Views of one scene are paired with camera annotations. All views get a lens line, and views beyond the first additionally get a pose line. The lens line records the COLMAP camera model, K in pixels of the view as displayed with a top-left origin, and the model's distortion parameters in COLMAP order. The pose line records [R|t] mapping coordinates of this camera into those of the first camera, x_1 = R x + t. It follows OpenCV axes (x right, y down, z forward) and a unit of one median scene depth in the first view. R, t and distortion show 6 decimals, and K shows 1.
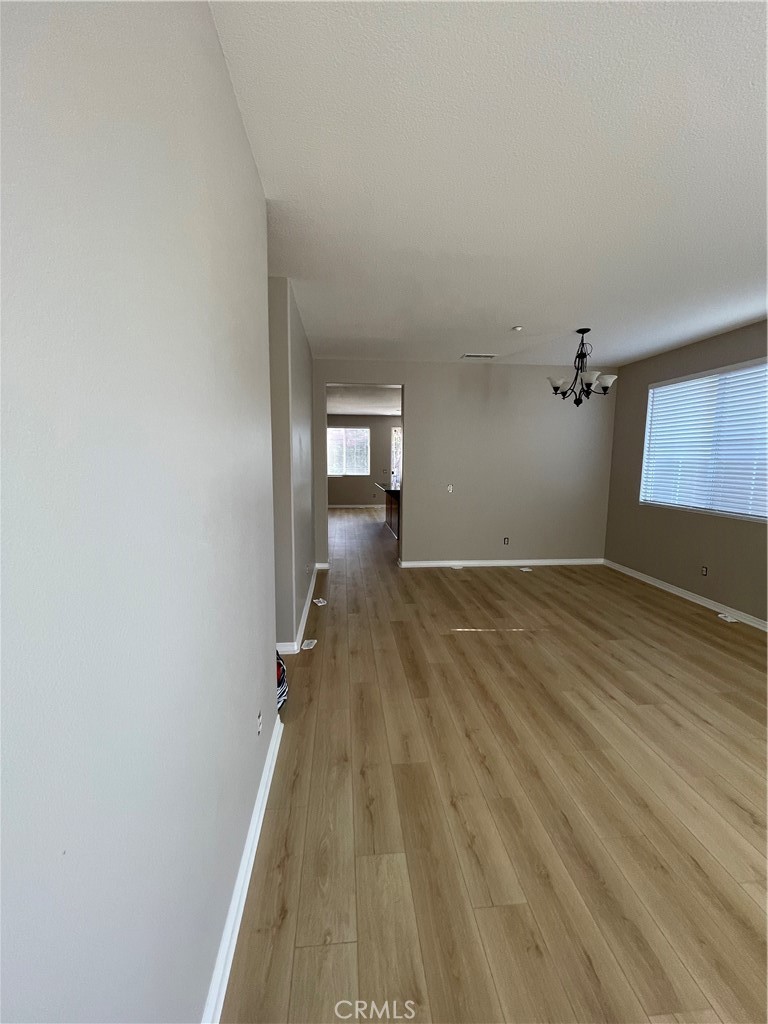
lens RADIAL K [[410.8, 0, 380.5], [0, 410.8, 516.2], [0, 0, 1]] dist [-0.002755, 0.000838]
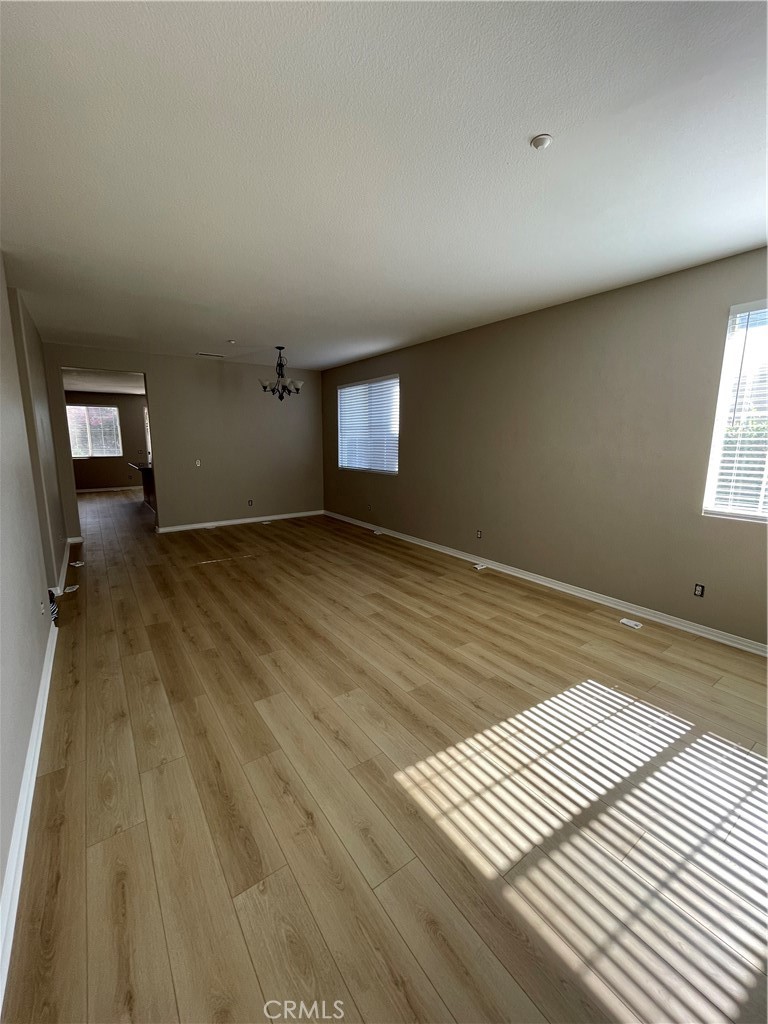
lens RADIAL K [[410.8, 0, 381.4], [0, 410.8, 512.6], [0, 0, 1]] dist [-0.002755, 0.000838]
pose [[0.865655, -0.095854, 0.491379, 0.041966], [0.076745, 0.995306, 0.058955, 0.066780], [-0.494724, -0.013323, 0.868948, -0.449615]]
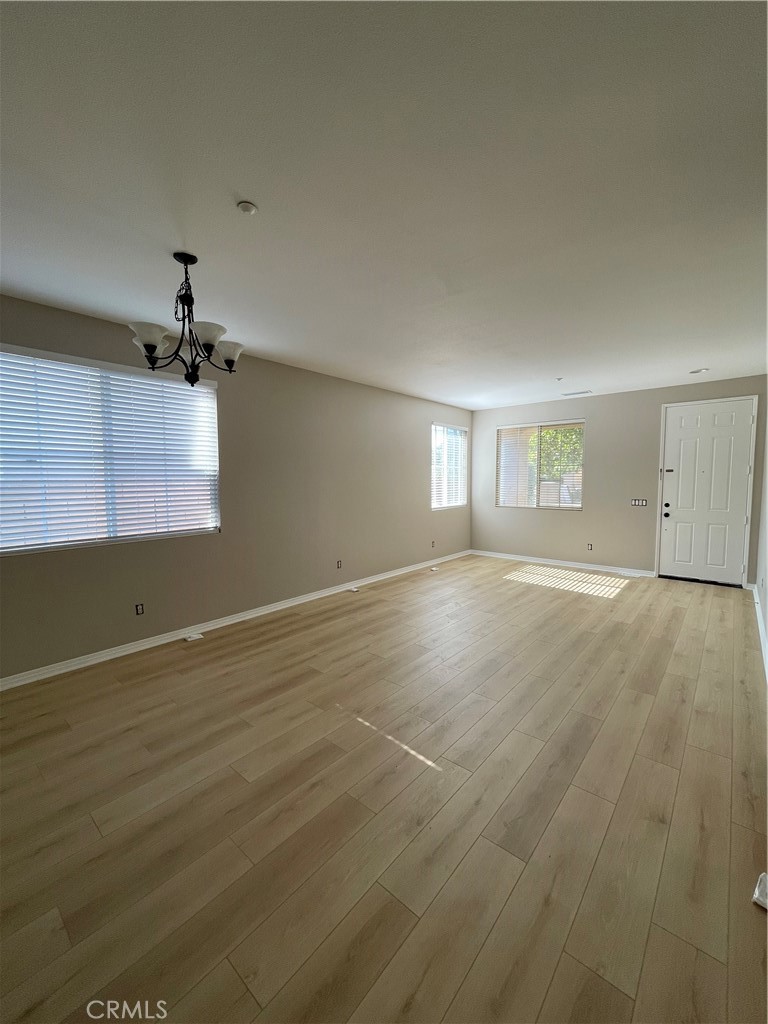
lens RADIAL K [[410.8, 0, 381.1], [0, 410.8, 511.4], [0, 0, 1]] dist [-0.002755, 0.000838]
pose [[-0.693397, -0.062359, 0.717852, -0.142254], [0.103606, 0.977268, 0.184970, -0.173616], [-0.713068, 0.202631, -0.671174, 1.245063]]
